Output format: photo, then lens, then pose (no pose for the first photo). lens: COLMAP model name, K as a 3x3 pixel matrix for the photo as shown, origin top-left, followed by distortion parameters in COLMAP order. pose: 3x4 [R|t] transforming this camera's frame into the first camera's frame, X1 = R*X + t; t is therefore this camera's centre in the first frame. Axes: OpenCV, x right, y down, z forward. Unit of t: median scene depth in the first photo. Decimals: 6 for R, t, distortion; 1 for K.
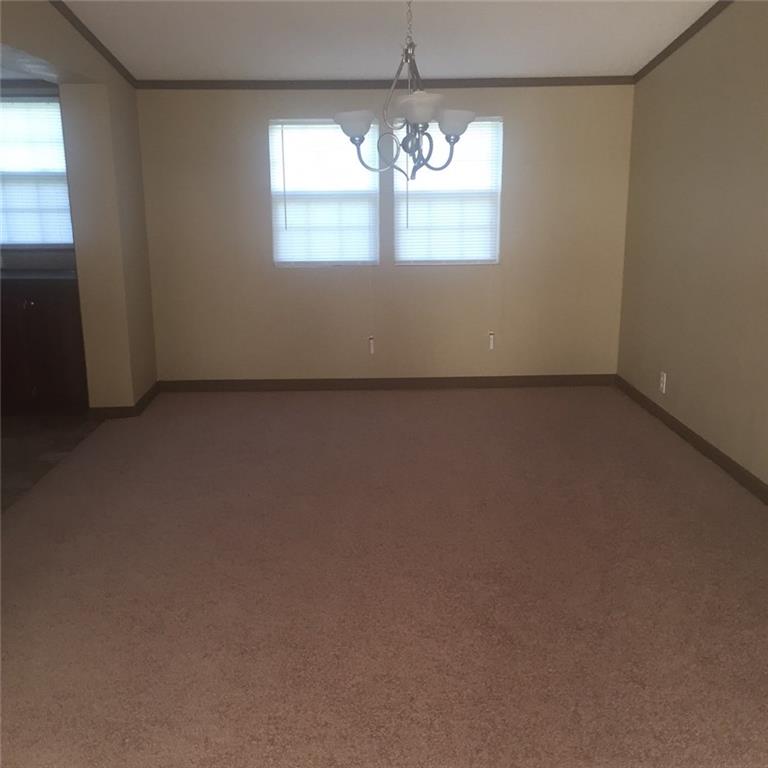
lens RADIAL K [[884.6, 0, 384.0], [0, 884.6, 384.0], [0, 0, 1]] dist [0.032042, 0.039748]
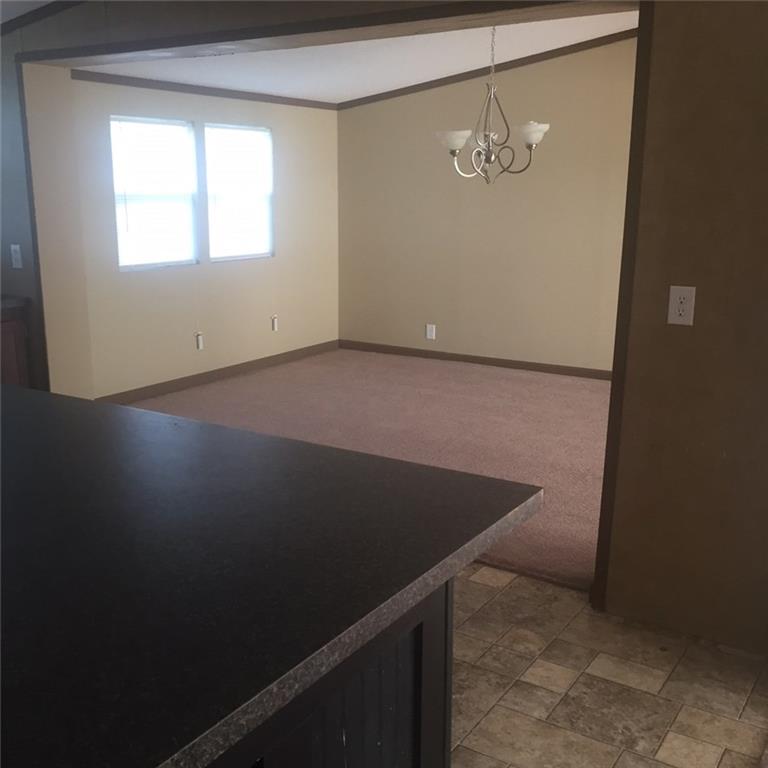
lens RADIAL K [[884.6, 0, 384.0], [0, 884.6, 384.0], [0, 0, 1]] dist [0.032042, 0.039748]
pose [[0.550262, -0.173156, 0.816841, -0.776380], [0.179297, 0.979945, 0.086948, -0.047734], [-0.815515, 0.098613, 0.570273, 0.248653]]
